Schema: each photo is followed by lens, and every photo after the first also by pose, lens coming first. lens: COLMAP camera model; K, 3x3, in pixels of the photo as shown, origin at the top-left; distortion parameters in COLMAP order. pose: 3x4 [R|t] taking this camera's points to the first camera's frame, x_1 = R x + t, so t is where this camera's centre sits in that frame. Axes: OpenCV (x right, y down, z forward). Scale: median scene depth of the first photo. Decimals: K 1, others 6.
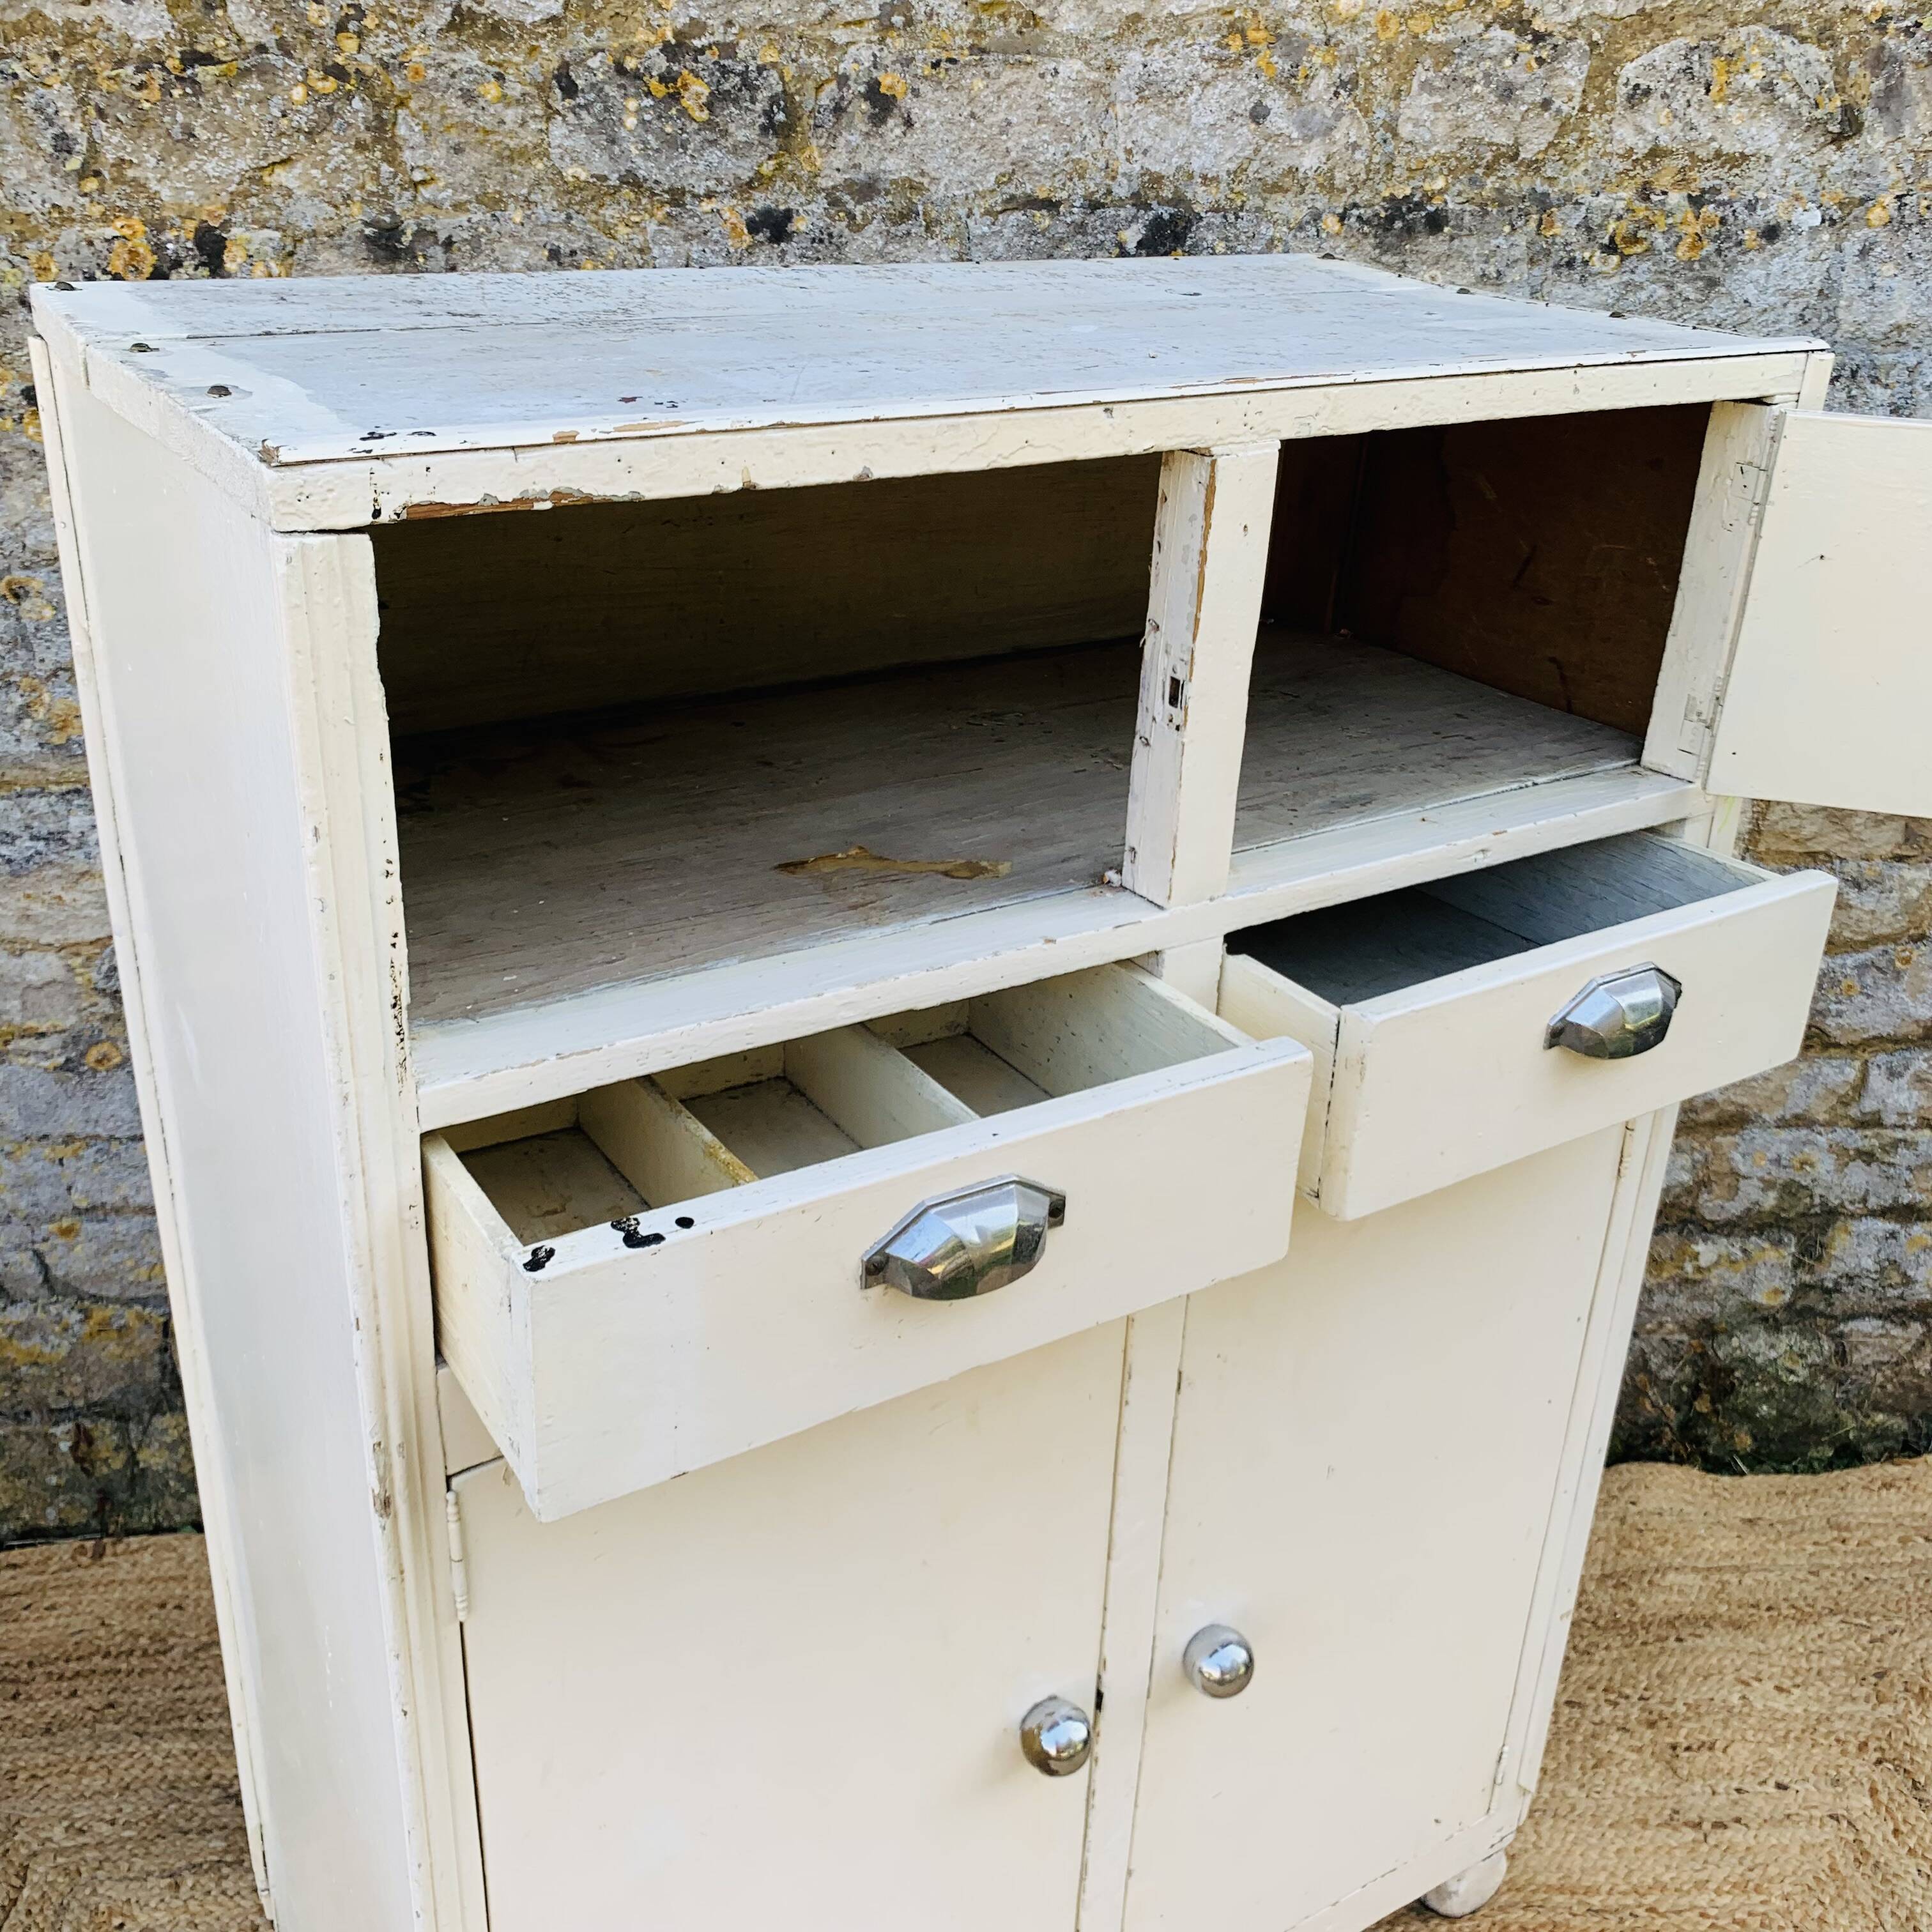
lens RADIAL K [[2021.2, 0, 987.7], [0, 2021.2, 958.3], [0, 0, 1]] dist [-0.014801, 0.029693]
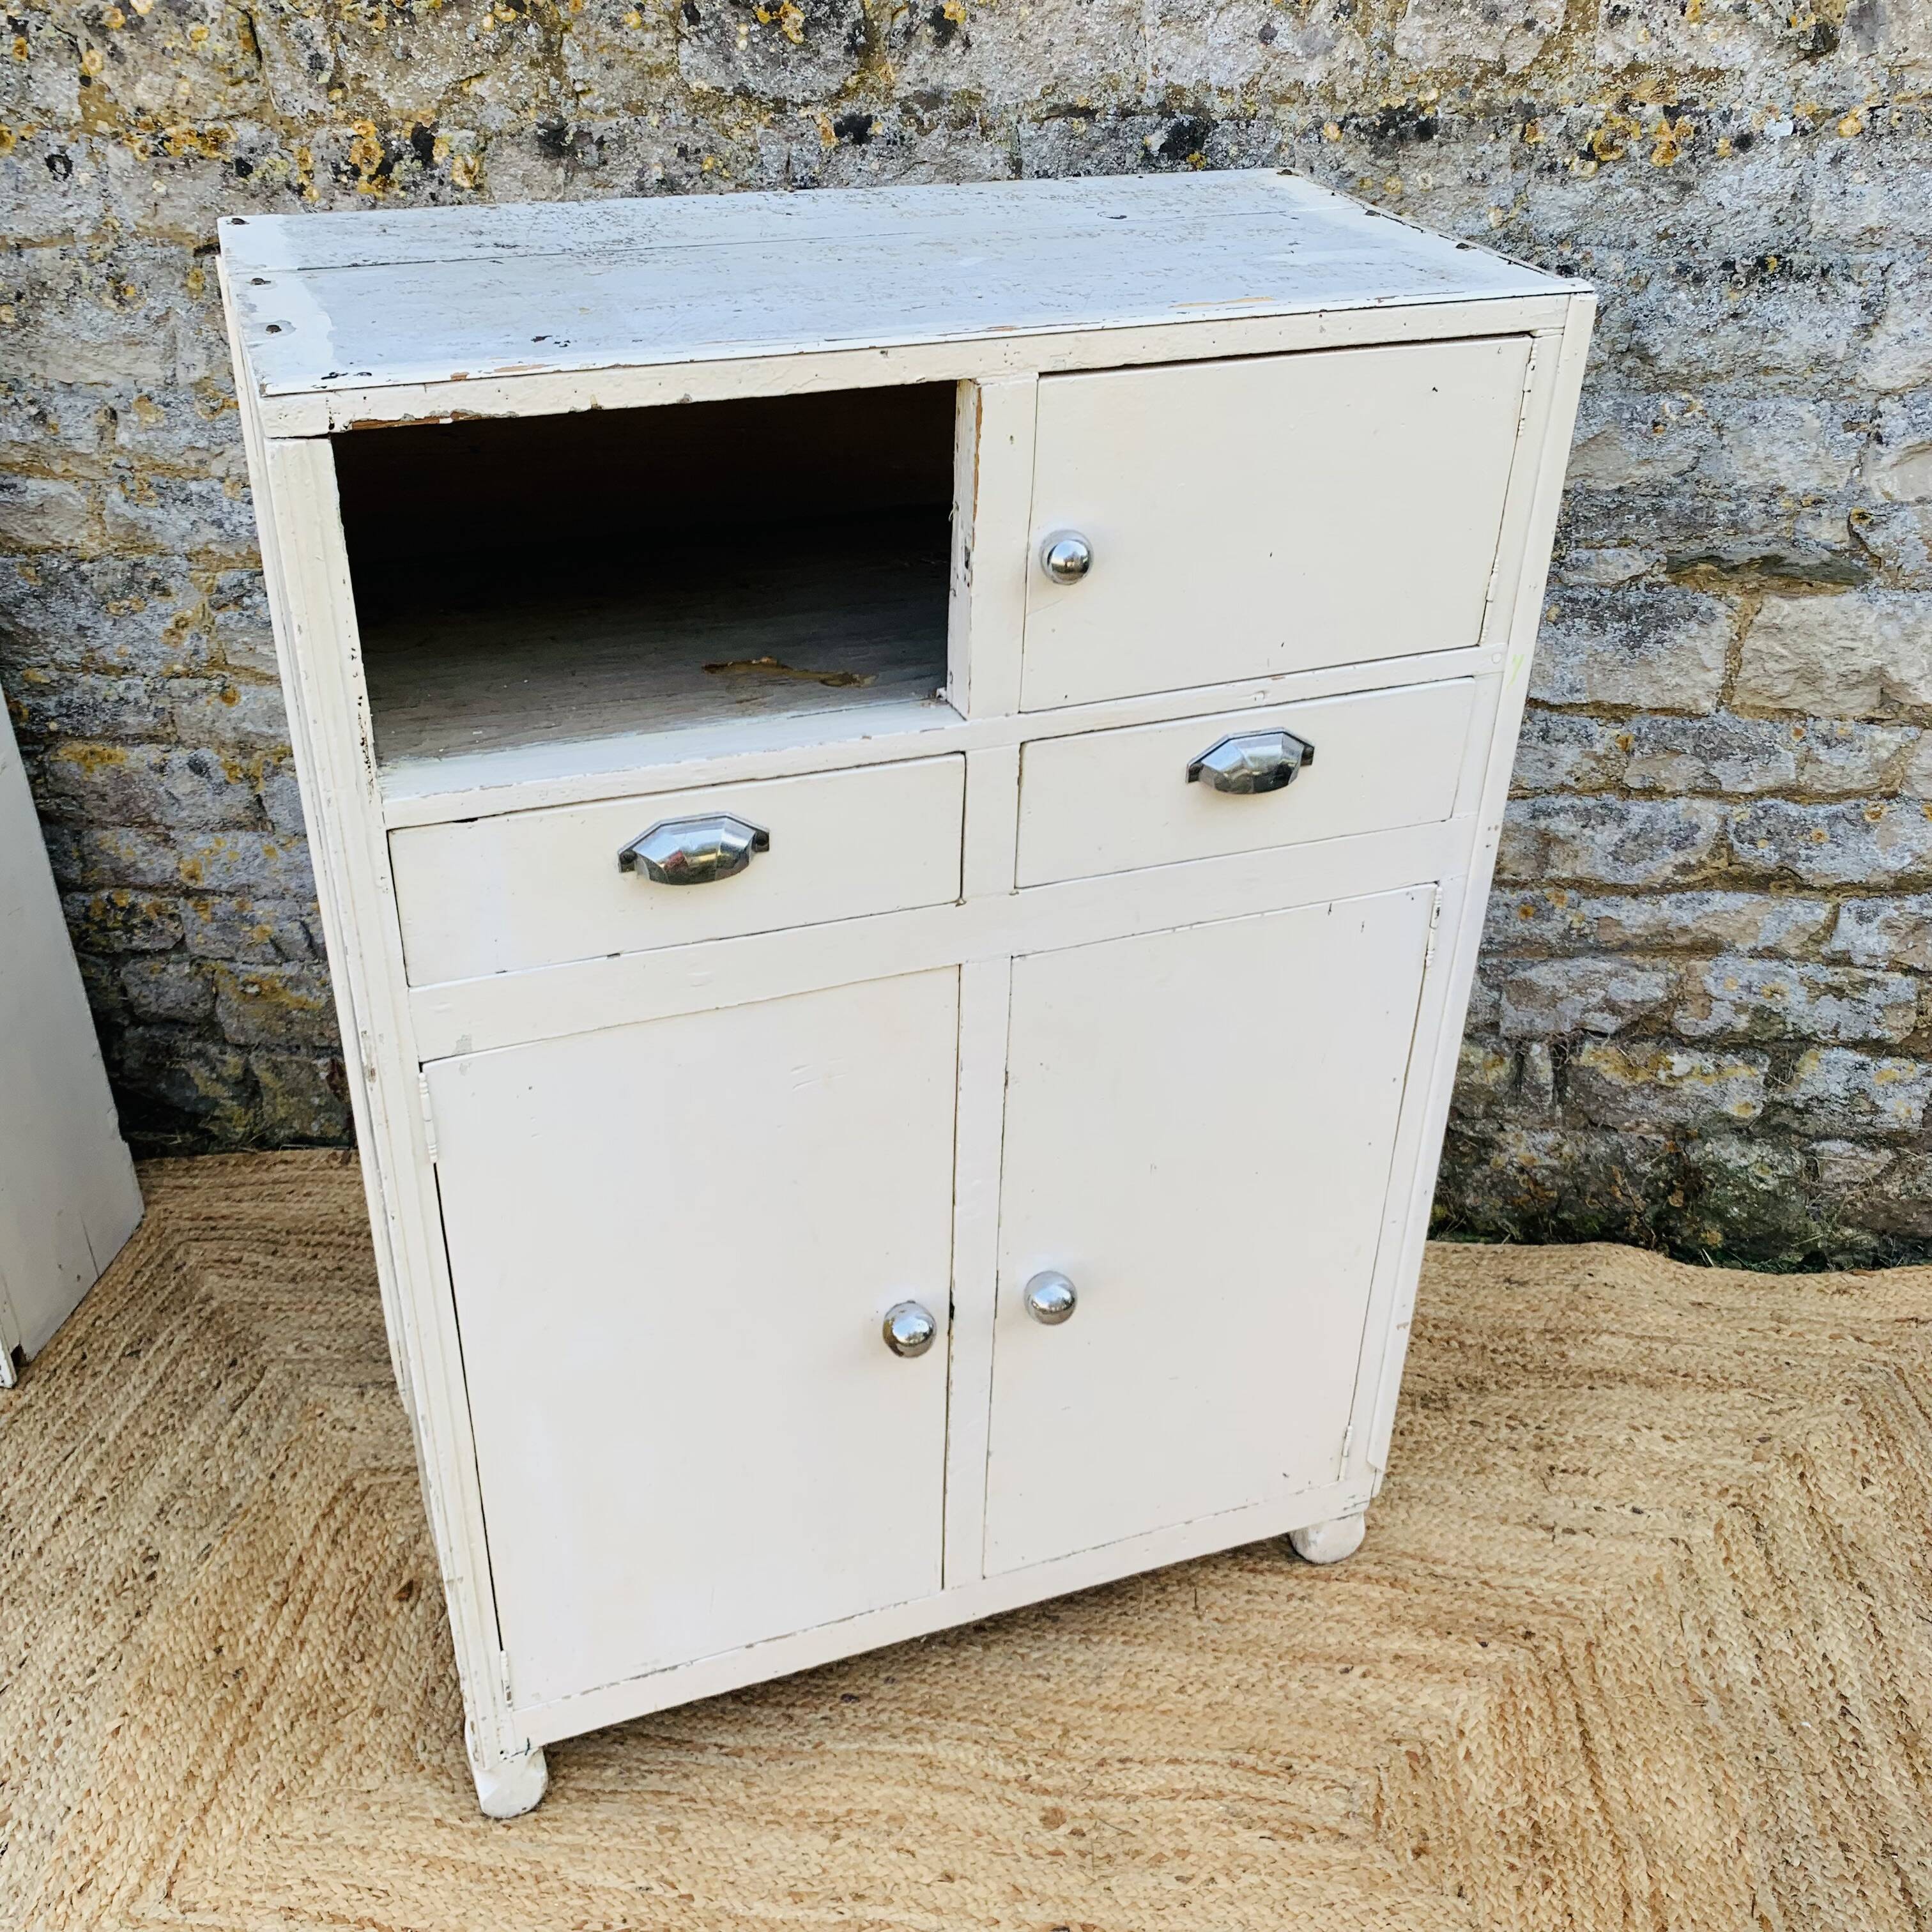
lens RADIAL K [[2021.7, 0, 957.6], [0, 2021.7, 960.5], [0, 0, 1]] dist [-0.014838, 0.028209]
pose [[0.975266, 0.094689, -0.199726, 0.236917], [-0.073058, 0.990902, 0.113034, -0.009691], [0.208611, -0.095646, 0.973310, -0.210412]]
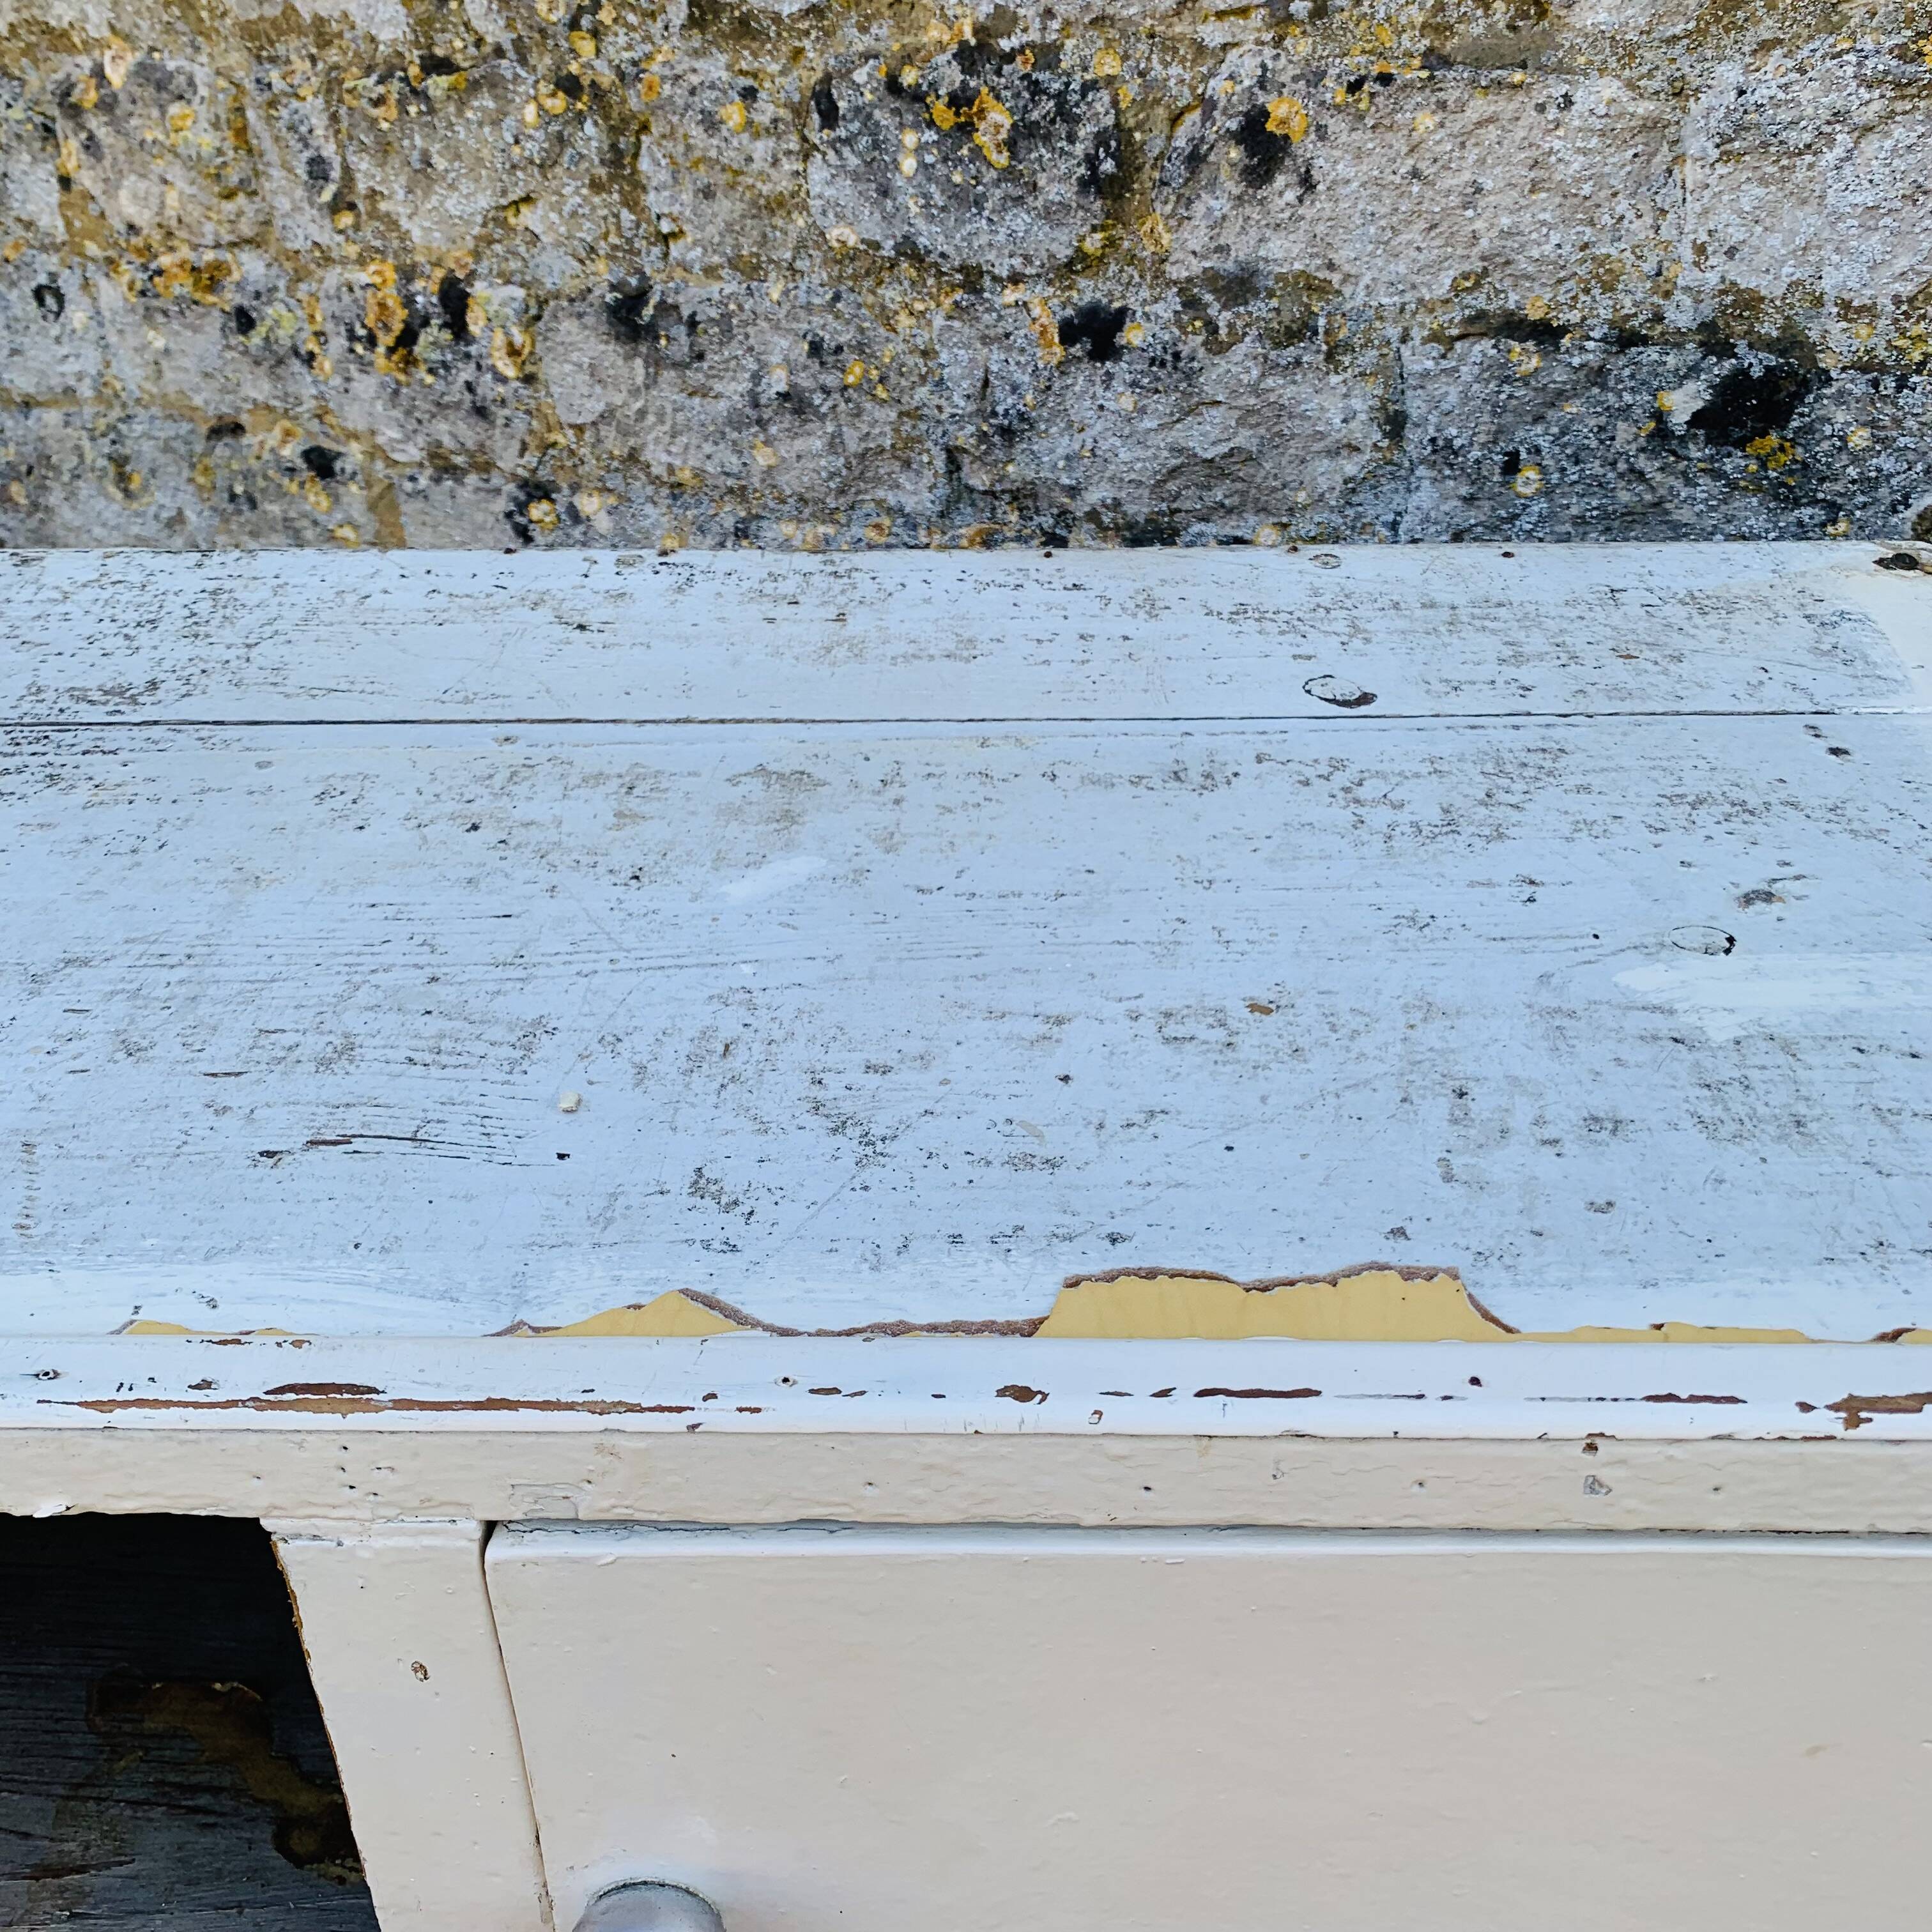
lens RADIAL K [[2034.5, 0, 923.3], [0, 2034.5, 969.4], [0, 0, 1]] dist [-0.008210, -0.001204]
pose [[0.803126, 0.257916, -0.537092, 0.238583], [-0.193264, 0.965479, 0.174639, -0.264522], [0.563594, -0.036456, 0.825247, 0.424674]]
